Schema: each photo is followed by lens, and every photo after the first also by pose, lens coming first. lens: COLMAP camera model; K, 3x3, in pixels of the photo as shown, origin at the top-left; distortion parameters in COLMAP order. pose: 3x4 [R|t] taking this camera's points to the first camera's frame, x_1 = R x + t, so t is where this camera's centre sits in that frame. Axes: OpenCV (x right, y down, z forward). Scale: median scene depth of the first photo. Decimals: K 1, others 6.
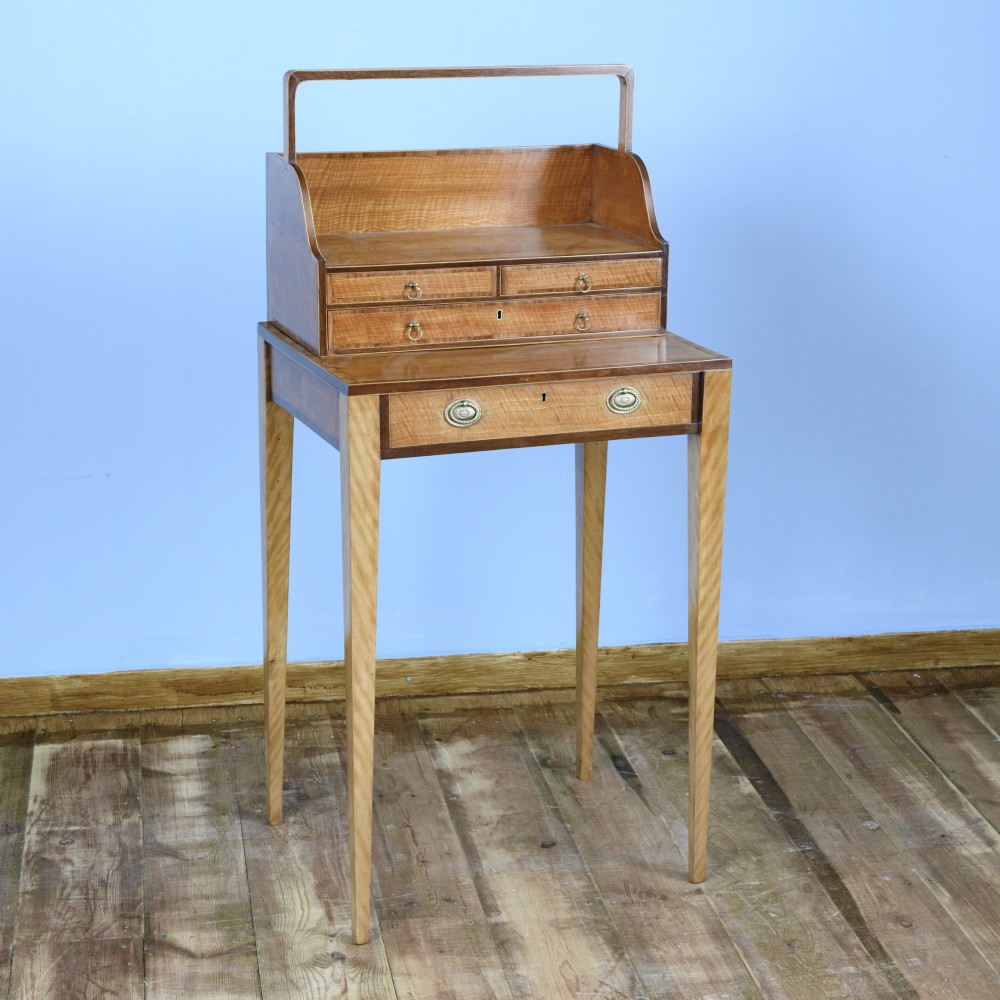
lens RADIAL K [[2325.3, 0, 522.6], [0, 2325.3, 393.0], [0, 0, 1]] dist [0.073909, -0.050601]
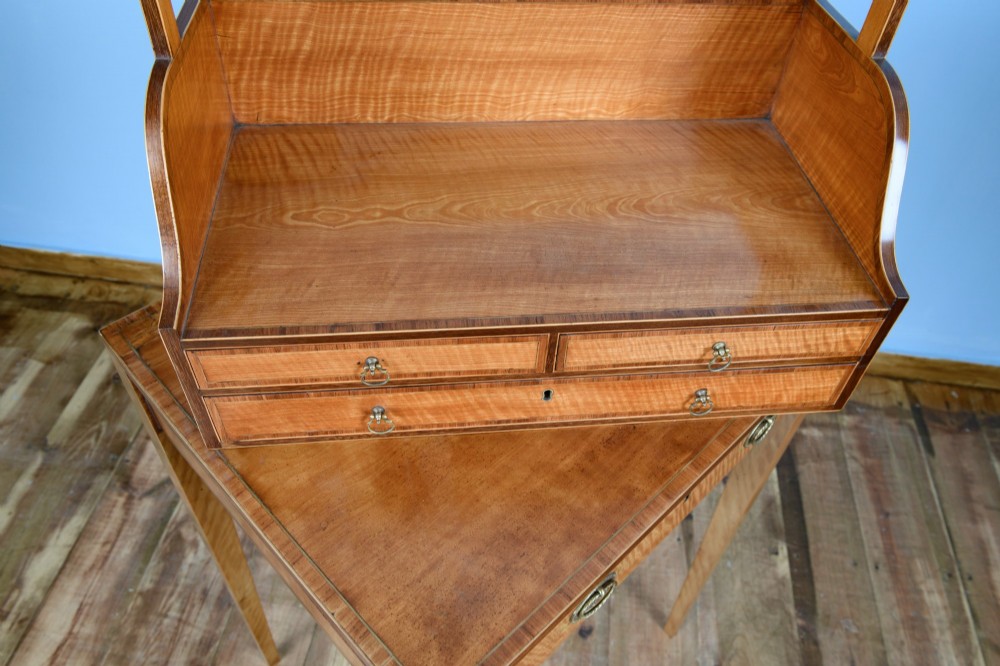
lens RADIAL K [[756.4, 0, 500.0], [0, 756.4, 333.0], [0, 0, 1]] dist [-0.013293, -0.078848]
pose [[0.964884, 0.211608, -0.155631, 0.003916], [-0.092830, 0.828946, 0.551572, -0.142870], [0.245727, -0.517756, 0.819480, 0.857807]]
